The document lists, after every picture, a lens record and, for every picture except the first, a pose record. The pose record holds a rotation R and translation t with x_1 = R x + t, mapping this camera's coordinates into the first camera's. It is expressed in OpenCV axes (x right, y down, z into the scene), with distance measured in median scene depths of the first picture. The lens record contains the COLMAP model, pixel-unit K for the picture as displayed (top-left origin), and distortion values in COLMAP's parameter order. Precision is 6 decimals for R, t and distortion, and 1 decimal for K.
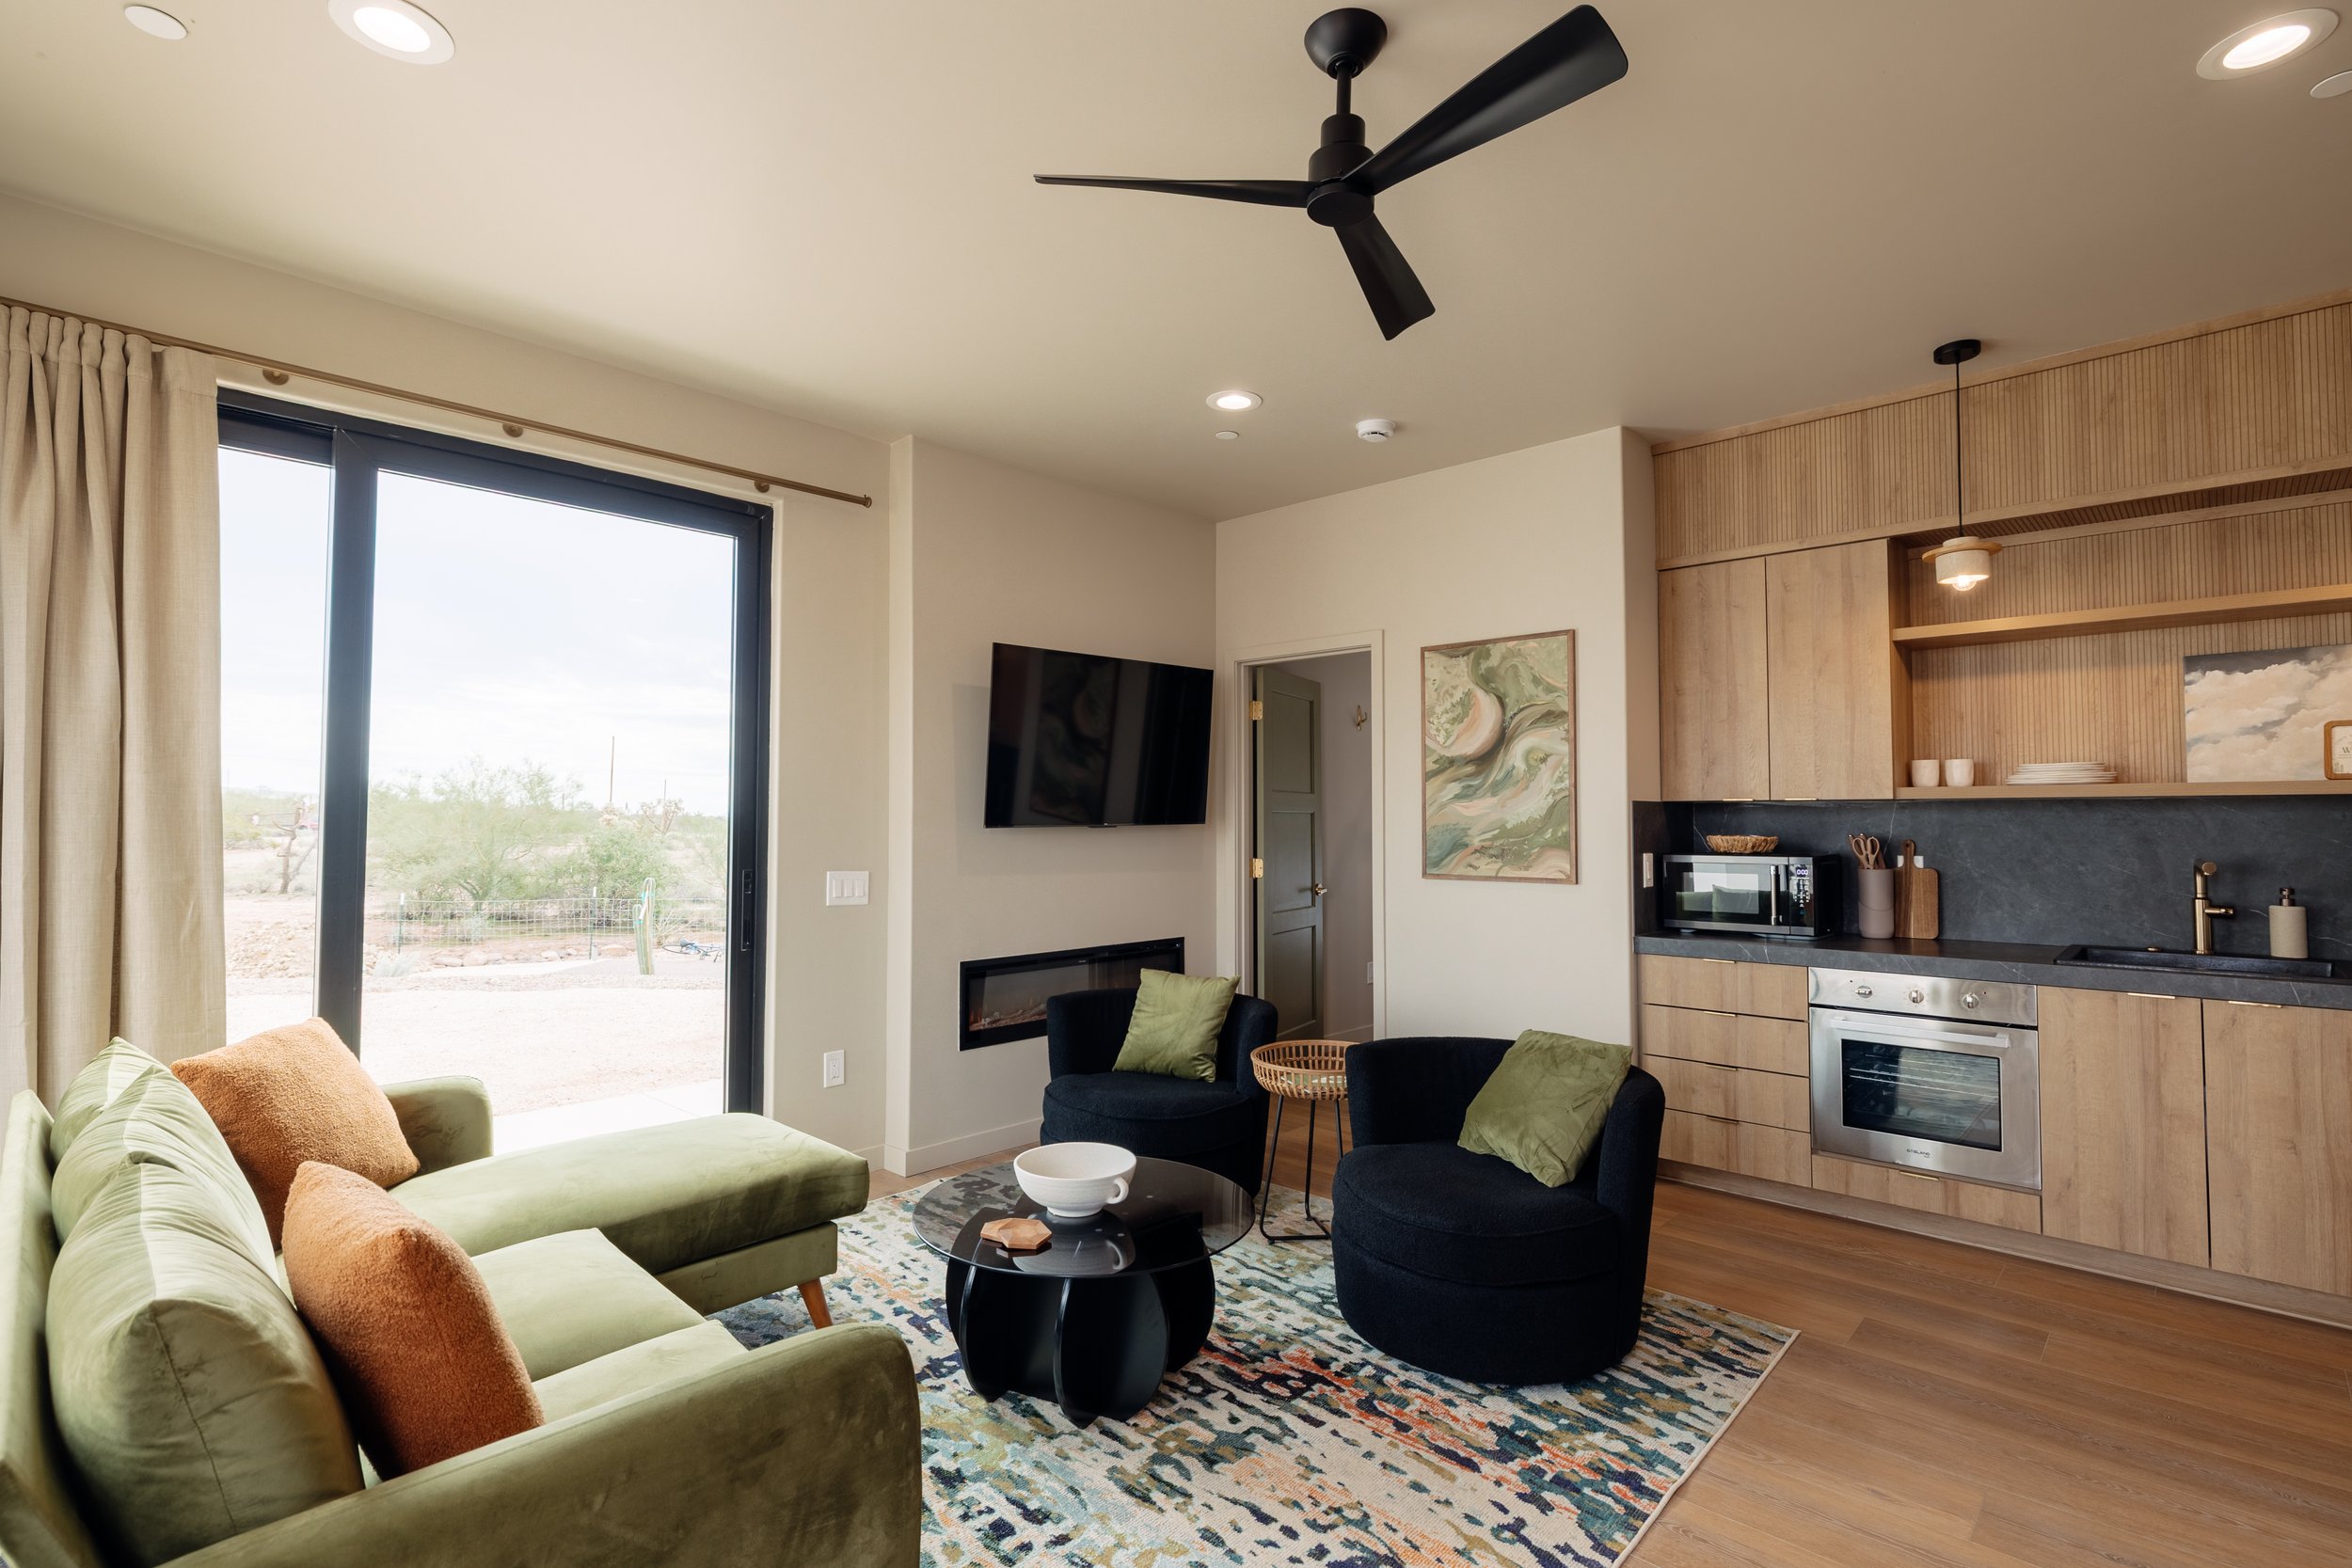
lens RADIAL K [[1107.9, 0, 1166.4], [0, 1107.9, 789.5], [0, 0, 1]] dist [-0.008685, 0.000079]
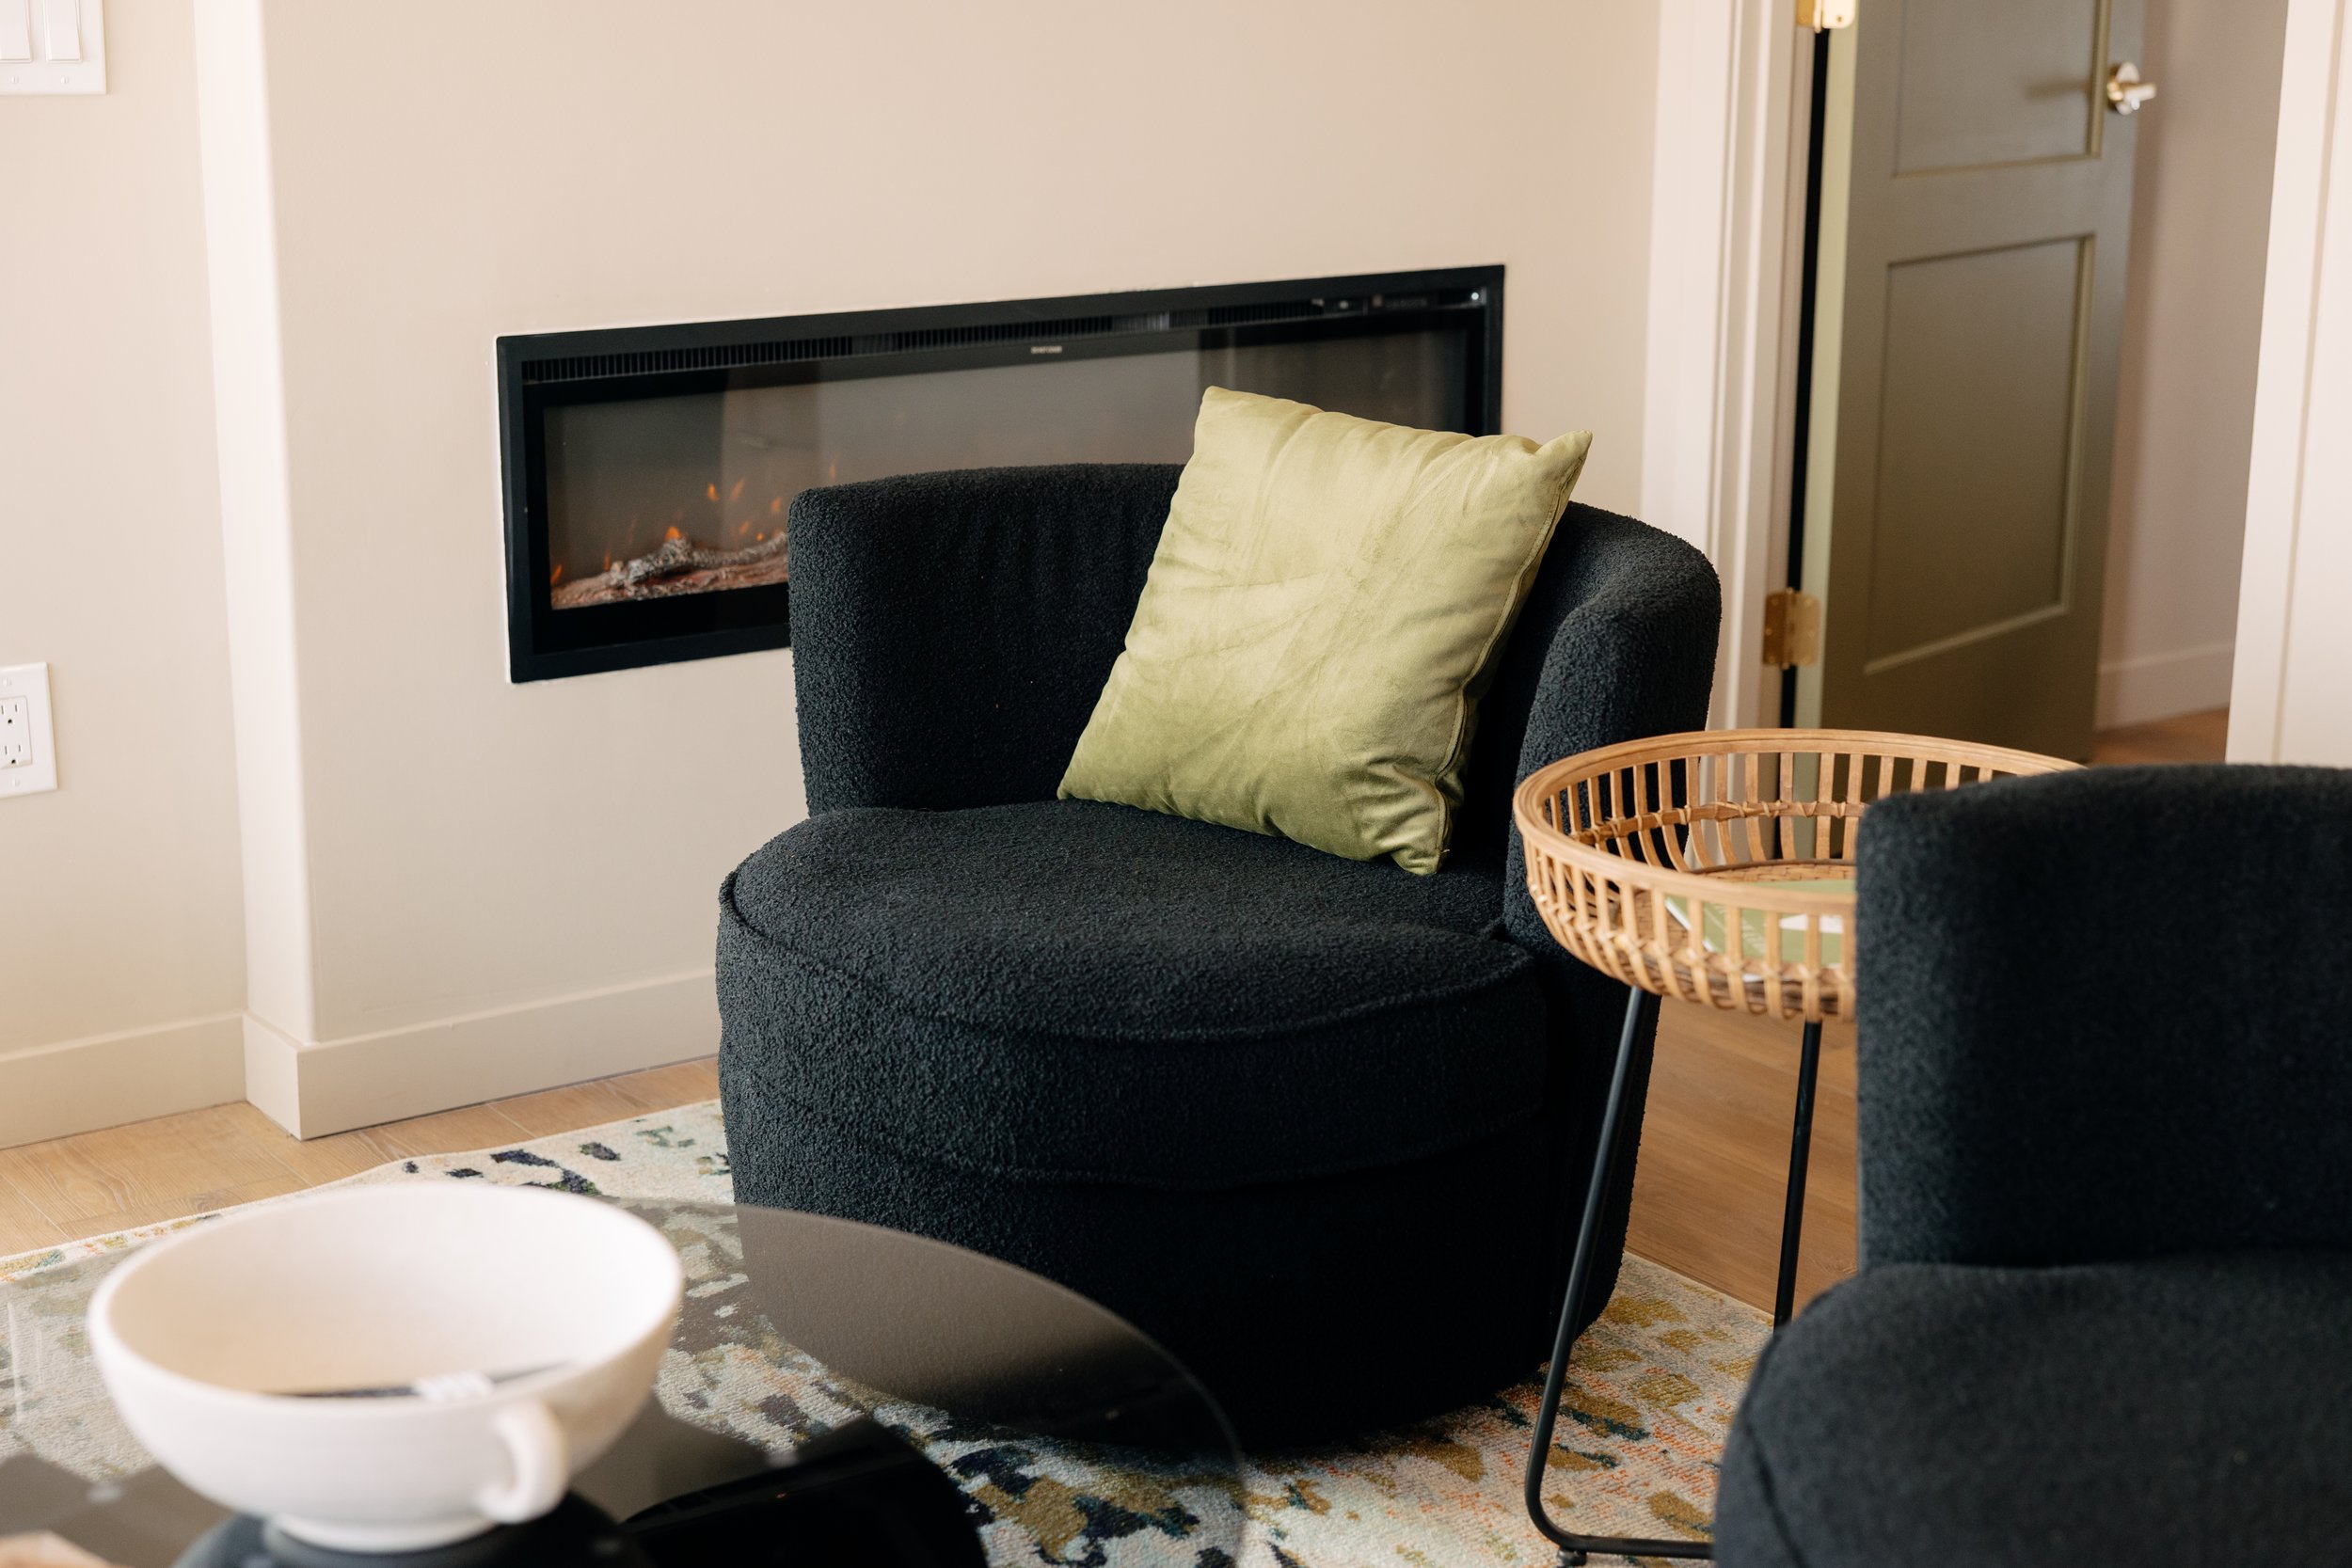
lens RADIAL K [[3460.7, 0, 1176.0], [0, 3460.7, 784.0], [0, 0, 1]] dist [0.012089, 0.032109]
pose [[0.982178, 0.053659, -0.180129, 0.128356], [-0.001847, 0.961089, 0.276233, 0.042942], [0.187942, -0.270977, 0.944060, 0.310367]]
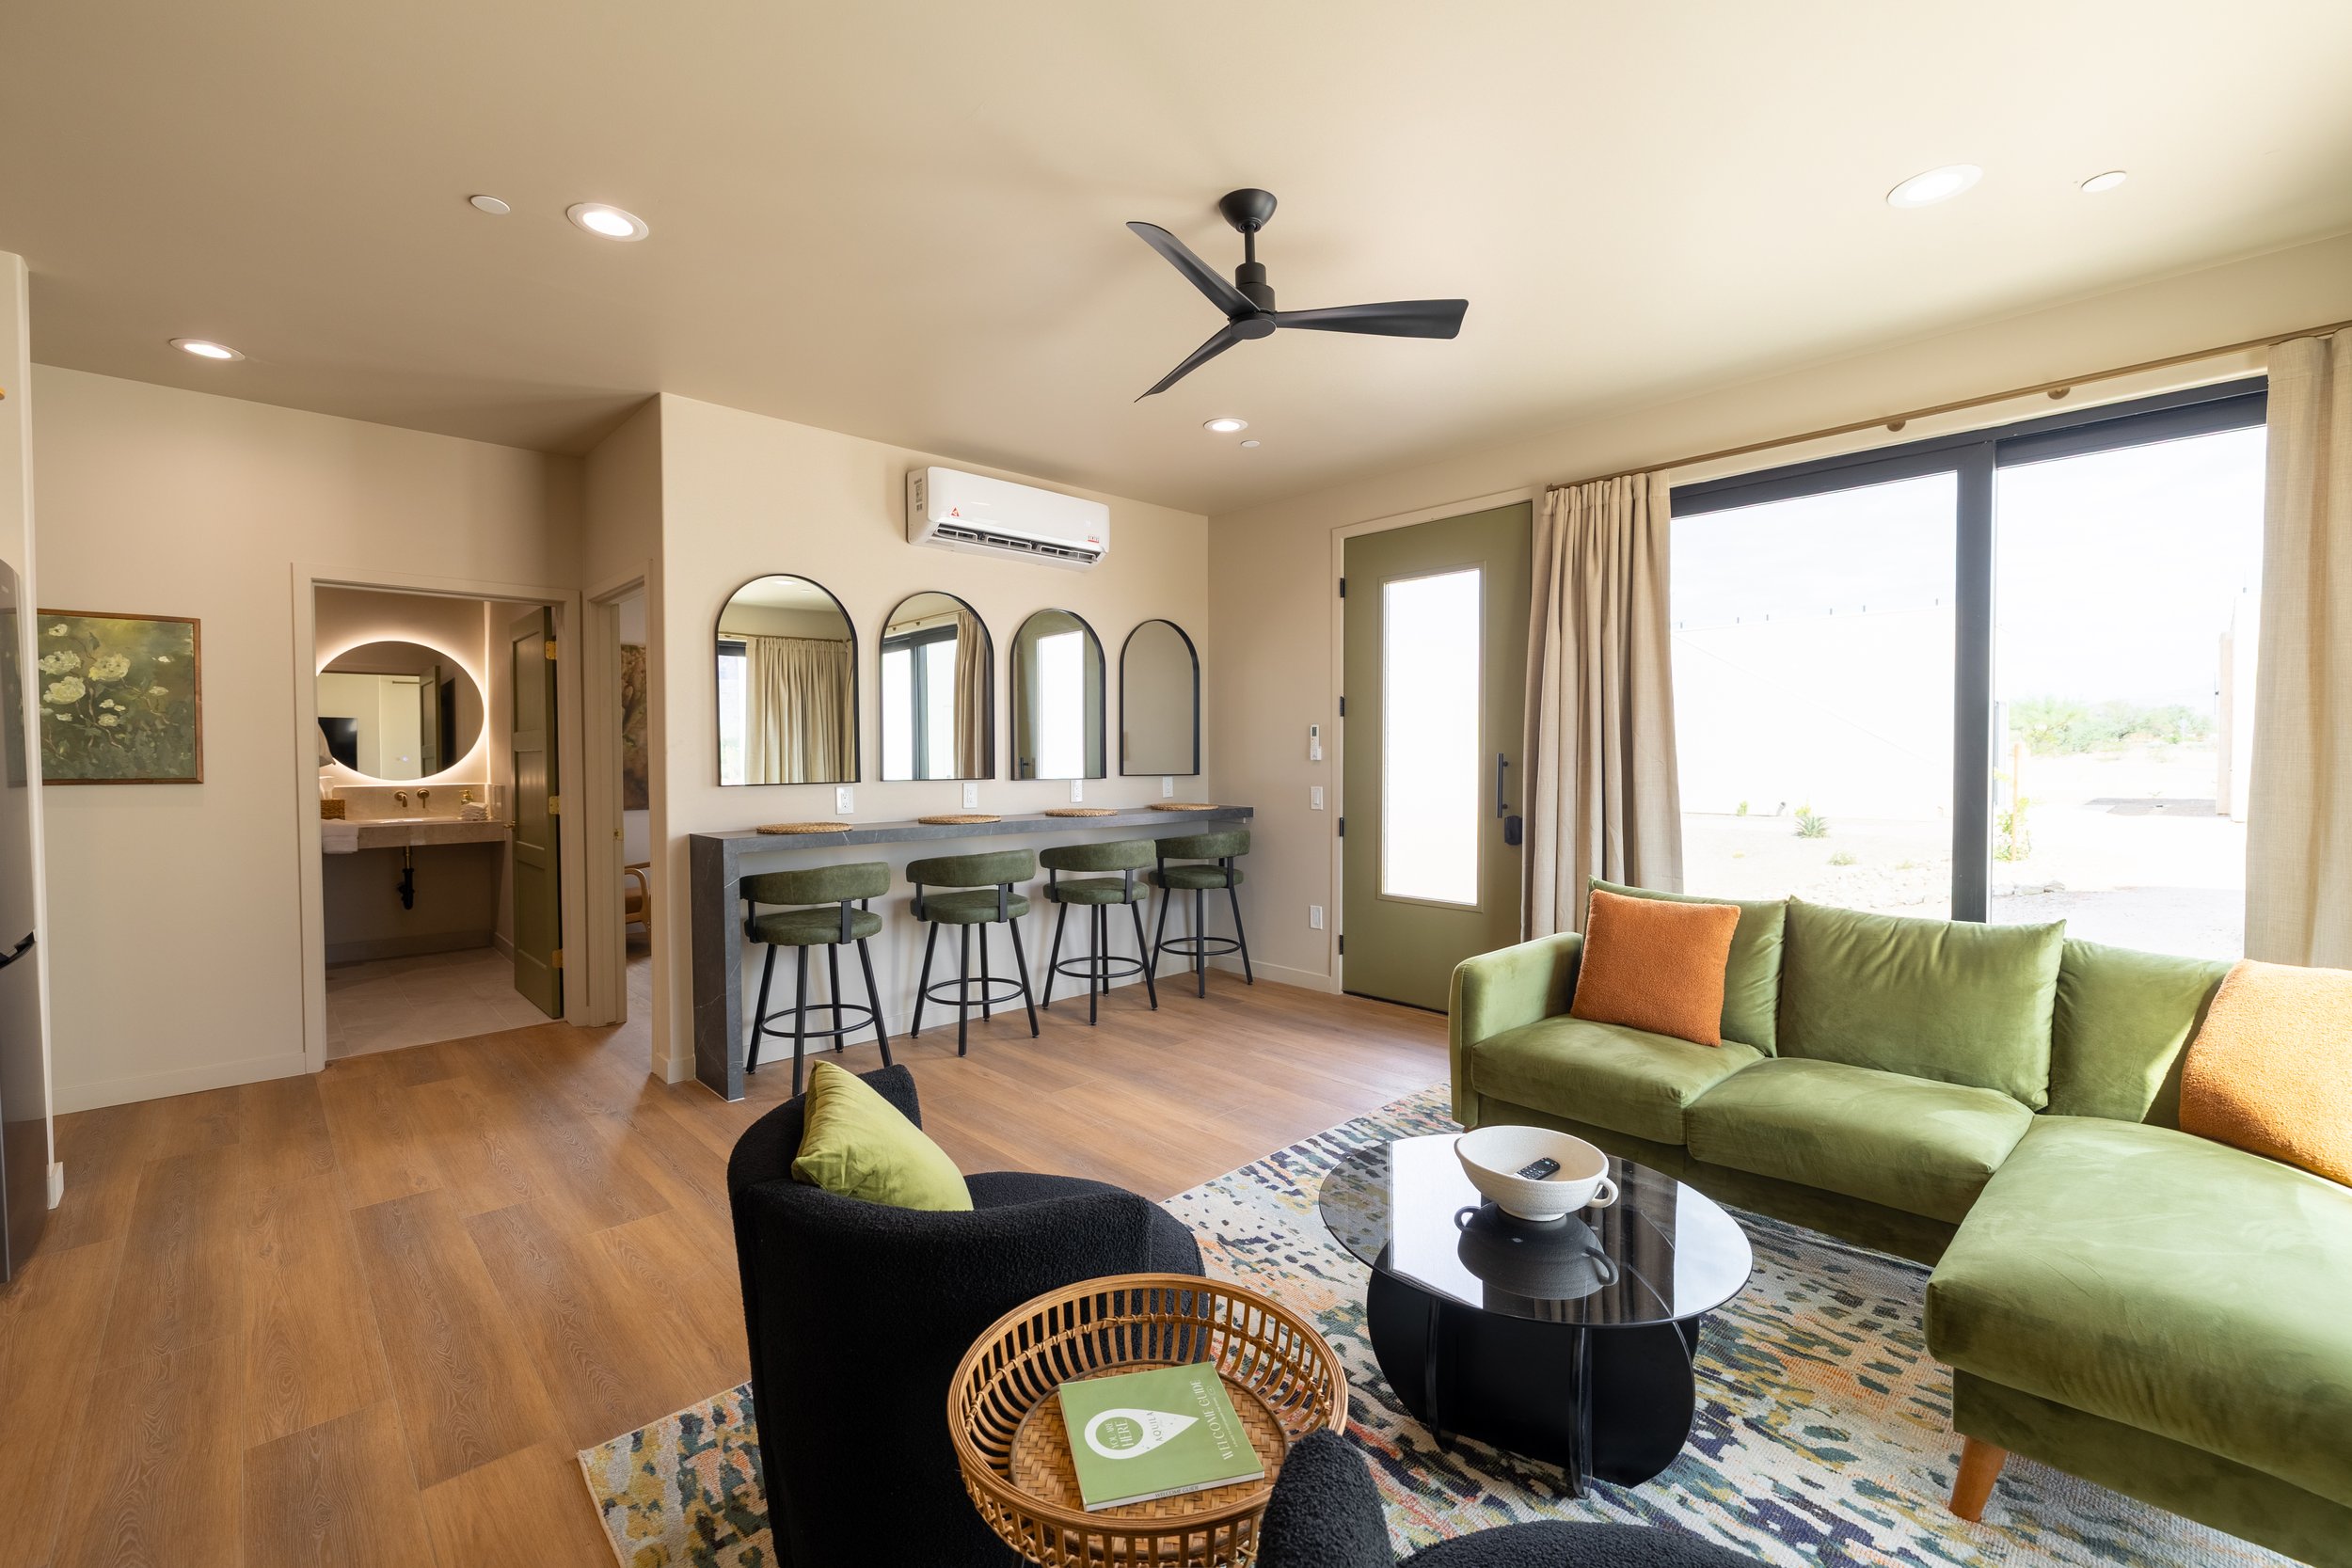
lens RADIAL K [[983.9, 0, 1168.0], [0, 983.9, 778.5], [0, 0, 1]] dist [-0.000567, -0.000112]
pose [[-0.998581, 0.002543, 0.053185, 0.112236], [0.002399, 0.999993, -0.002764, 0.033980], [-0.053191, -0.002632, -0.998581, 1.269147]]
